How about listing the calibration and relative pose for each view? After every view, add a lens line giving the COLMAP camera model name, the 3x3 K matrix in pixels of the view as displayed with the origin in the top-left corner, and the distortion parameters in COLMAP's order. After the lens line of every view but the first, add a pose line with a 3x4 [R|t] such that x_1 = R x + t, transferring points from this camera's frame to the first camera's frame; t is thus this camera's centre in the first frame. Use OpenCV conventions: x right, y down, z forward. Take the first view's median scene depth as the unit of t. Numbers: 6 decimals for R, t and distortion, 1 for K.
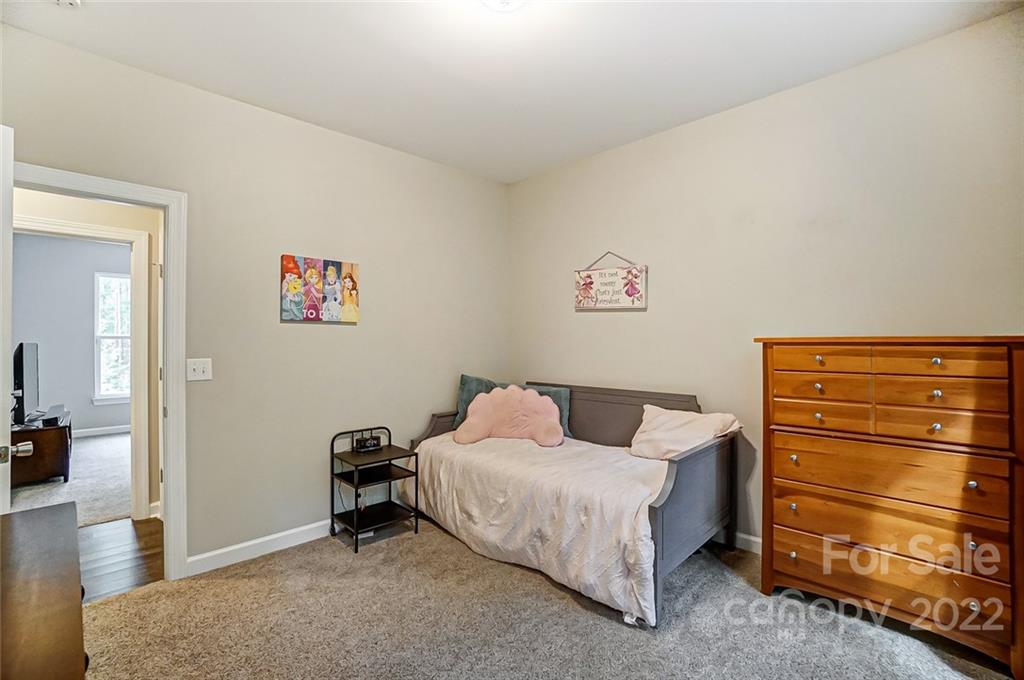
lens RADIAL K [[456.3, 0, 502.4], [0, 456.3, 342.1], [0, 0, 1]] dist [-0.064960, 0.024104]
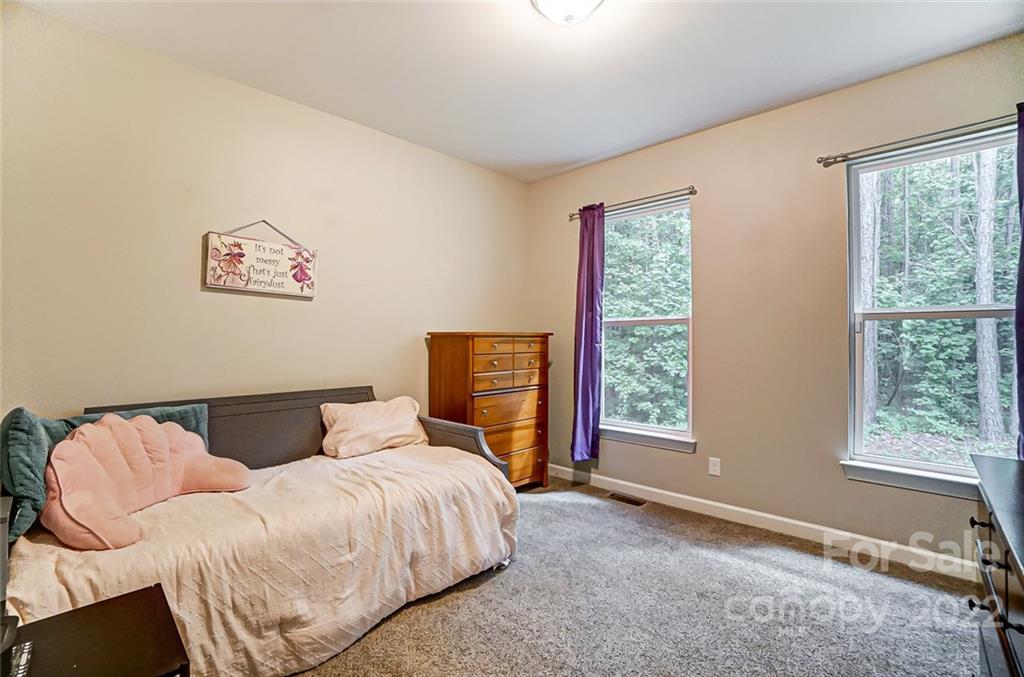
lens RADIAL K [[456.3, 0, 502.4], [0, 456.3, 340.6], [0, 0, 1]] dist [-0.064960, 0.024104]
pose [[-0.022626, -0.000050, 0.999744, -0.578451], [0.005874, 0.999983, 0.000183, 0.012104], [-0.999727, 0.005877, -0.022625, 0.637715]]
